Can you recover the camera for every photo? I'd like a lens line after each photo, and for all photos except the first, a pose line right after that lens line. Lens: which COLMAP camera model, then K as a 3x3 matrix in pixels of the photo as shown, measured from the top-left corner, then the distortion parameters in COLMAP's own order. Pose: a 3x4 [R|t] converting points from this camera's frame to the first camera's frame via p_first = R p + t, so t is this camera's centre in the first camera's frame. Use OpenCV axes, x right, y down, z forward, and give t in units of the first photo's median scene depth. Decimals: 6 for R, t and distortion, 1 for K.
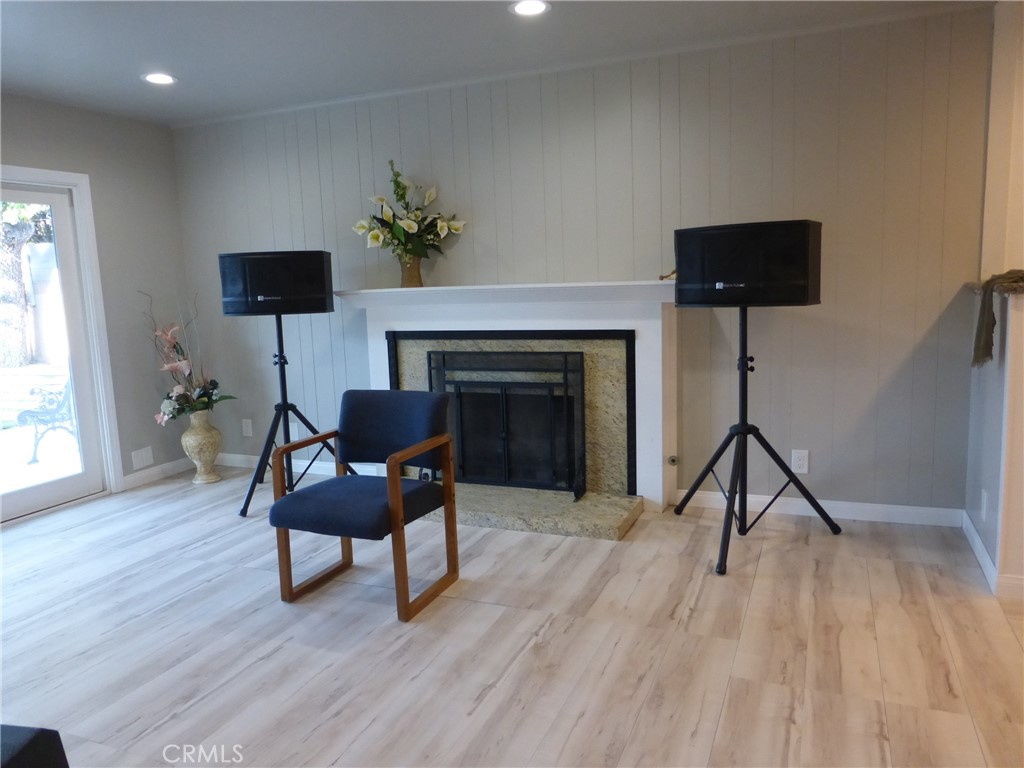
lens RADIAL K [[750.8, 0, 513.4], [0, 750.8, 388.1], [0, 0, 1]] dist [-0.012093, 0.002076]
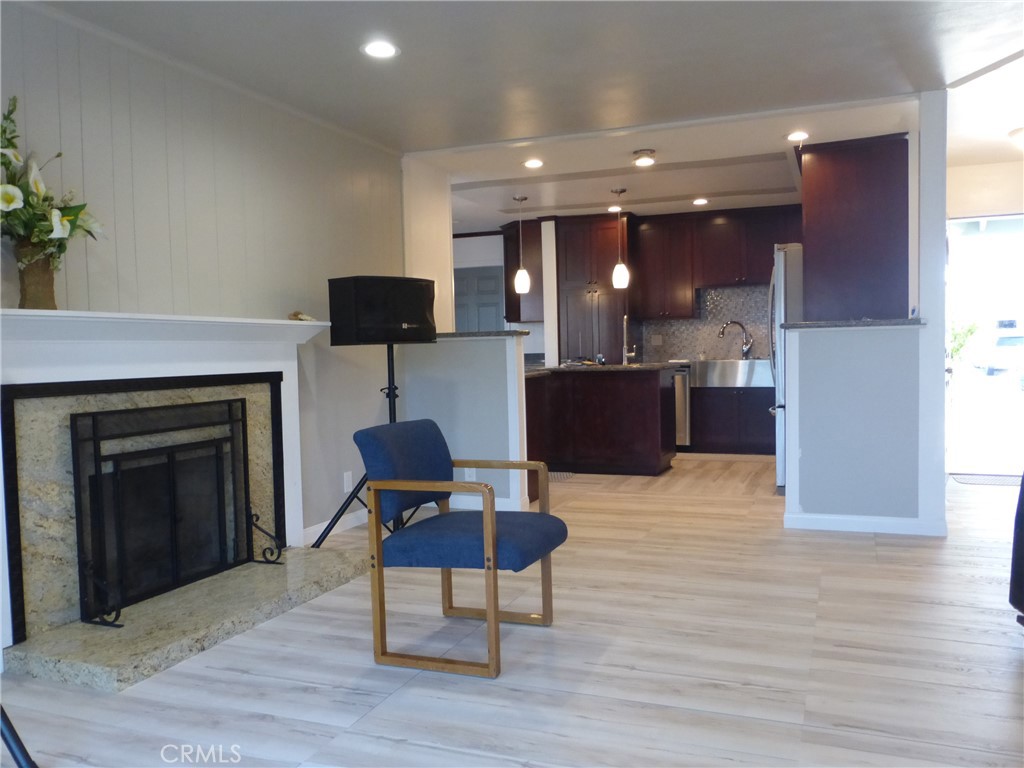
lens RADIAL K [[833.5, 0, 513.4], [0, 833.5, 382.8], [0, 0, 1]] dist [-0.030601, 0.043834]
pose [[-0.015006, -0.004922, 0.999875, -0.882153], [0.163390, 0.986535, 0.007309, -0.021470], [-0.986447, 0.163479, -0.014000, 0.697173]]
